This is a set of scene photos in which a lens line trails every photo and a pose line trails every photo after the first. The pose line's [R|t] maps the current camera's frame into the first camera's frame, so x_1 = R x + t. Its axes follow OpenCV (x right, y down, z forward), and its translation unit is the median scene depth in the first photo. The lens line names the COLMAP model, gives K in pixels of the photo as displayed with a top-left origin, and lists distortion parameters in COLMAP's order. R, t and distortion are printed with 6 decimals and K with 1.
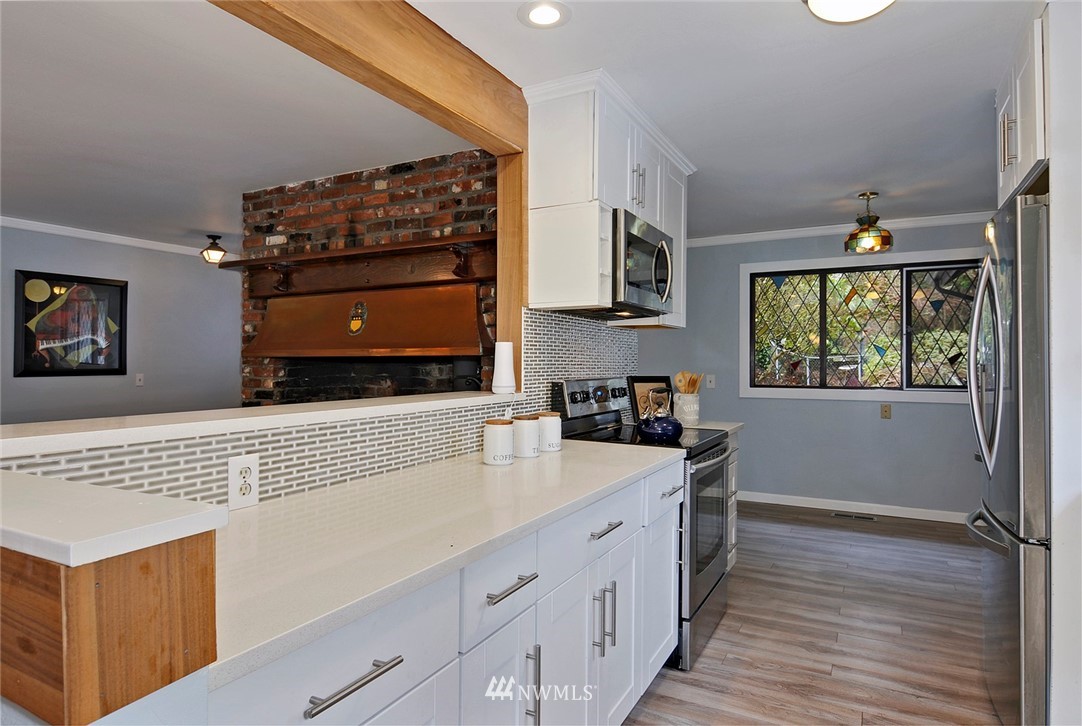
lens RADIAL K [[630.3, 0, 541.0], [0, 630.3, 363.0], [0, 0, 1]] dist [0.093078, -0.091840]
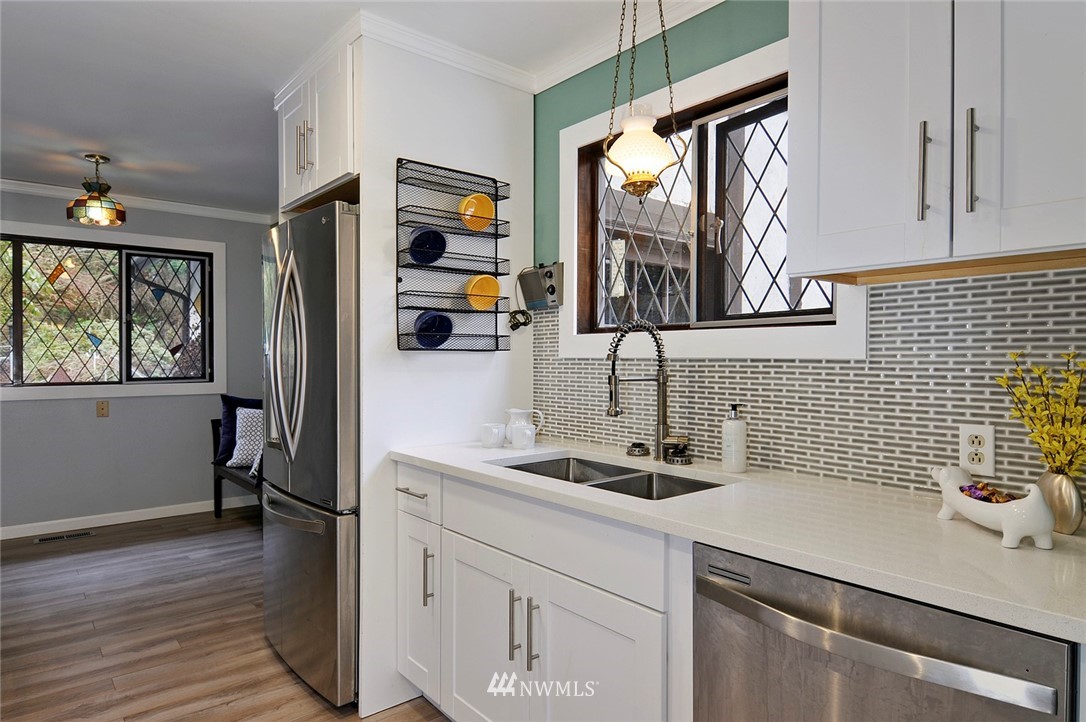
lens RADIAL K [[643.5, 0, 543.0], [0, 643.5, 361.0], [0, 0, 1]] dist [0.001481, 0.000159]
pose [[0.371960, -0.008438, 0.928210, -0.080809], [-0.000053, 0.999958, 0.009112, 0.002026], [-0.928249, -0.003439, 0.371944, 0.143633]]
